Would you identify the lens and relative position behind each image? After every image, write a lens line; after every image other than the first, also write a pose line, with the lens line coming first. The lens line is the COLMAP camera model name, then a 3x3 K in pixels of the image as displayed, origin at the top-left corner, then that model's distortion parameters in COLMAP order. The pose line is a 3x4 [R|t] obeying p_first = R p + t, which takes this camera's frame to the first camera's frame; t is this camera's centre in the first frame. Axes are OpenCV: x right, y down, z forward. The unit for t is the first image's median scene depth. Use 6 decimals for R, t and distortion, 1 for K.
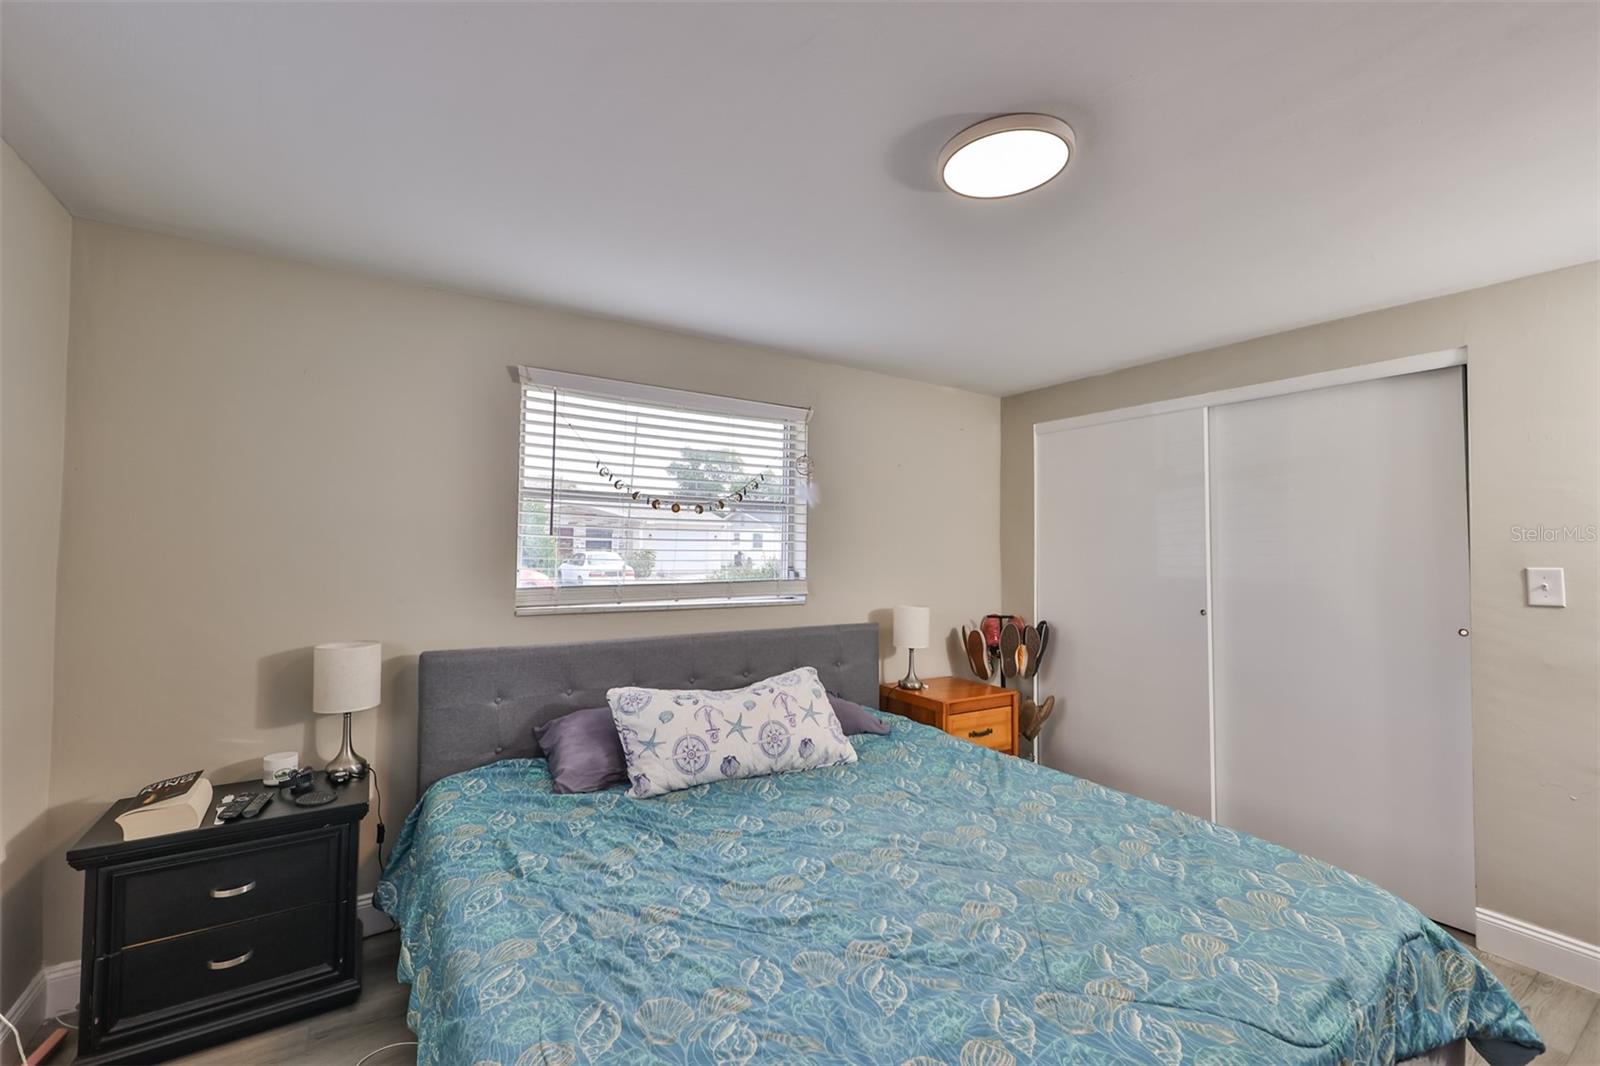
lens RADIAL K [[661.6, 0, 794.9], [0, 661.6, 524.6], [0, 0, 1]] dist [0.001590, -0.000406]
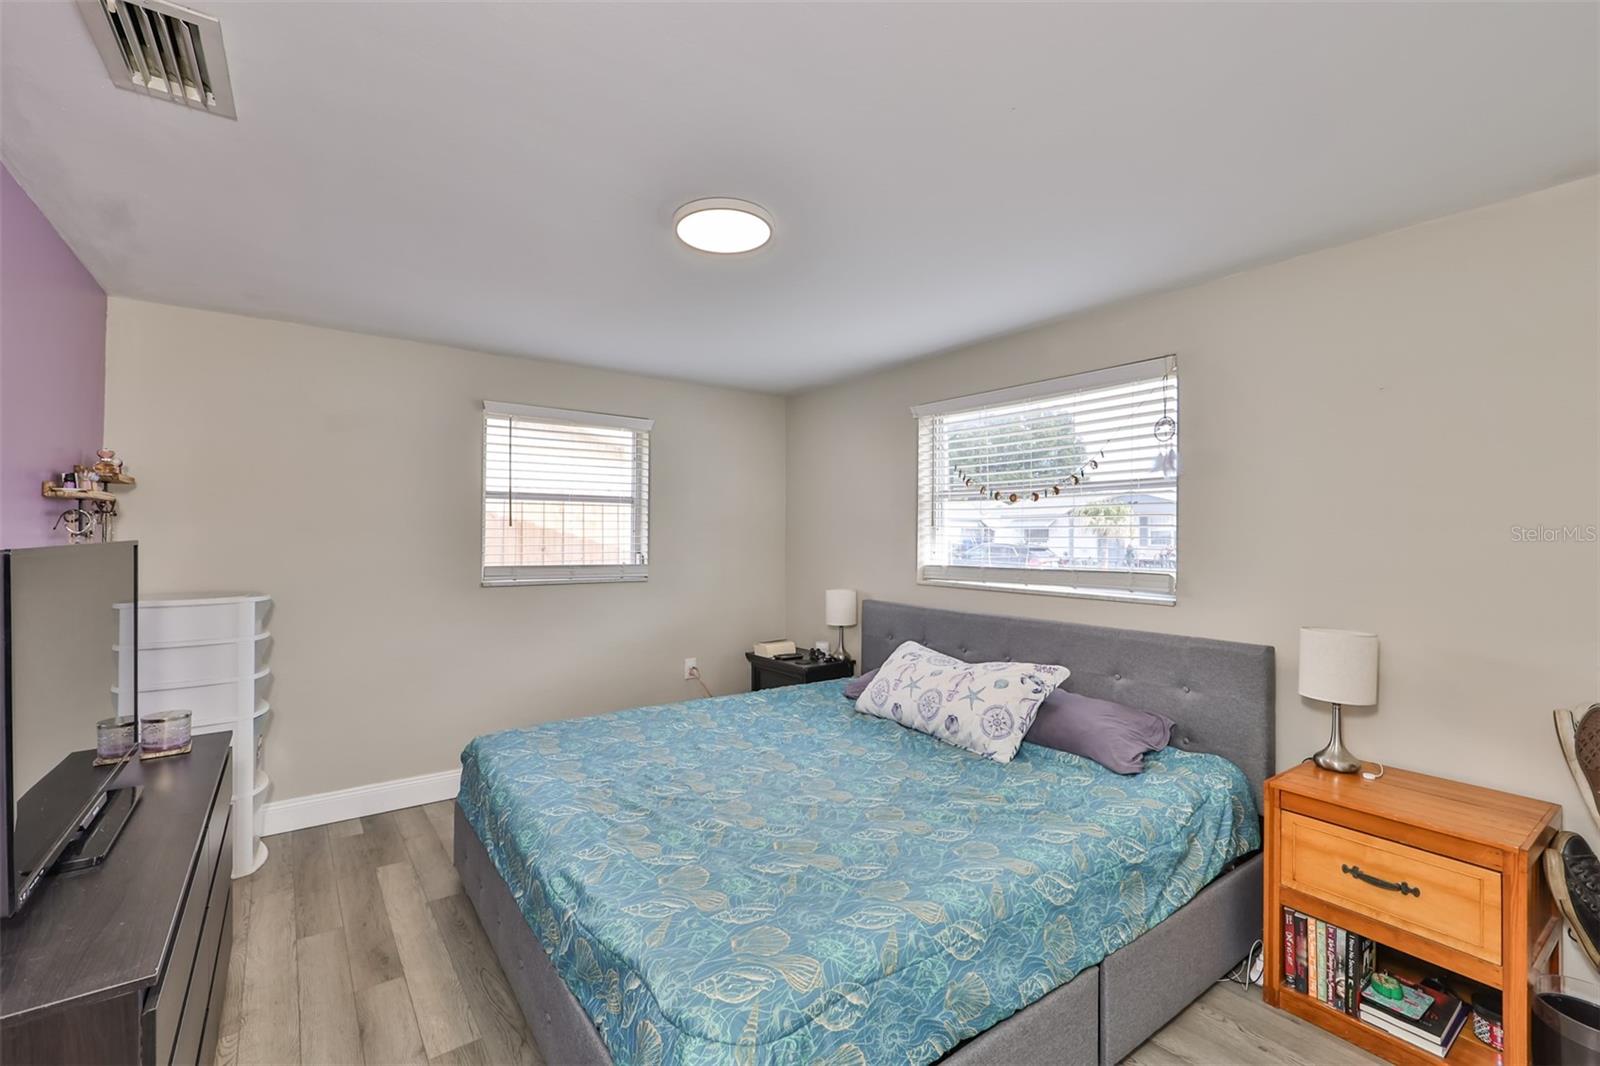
lens RADIAL K [[683.5, 0, 789.5], [0, 683.5, 536.3], [0, 0, 1]] dist [0.000010, 0.000264]
pose [[0.061753, -0.004978, -0.998079, 1.077799], [0.034741, 0.999392, -0.002835, 0.033615], [0.997487, -0.034499, 0.061889, 0.679360]]
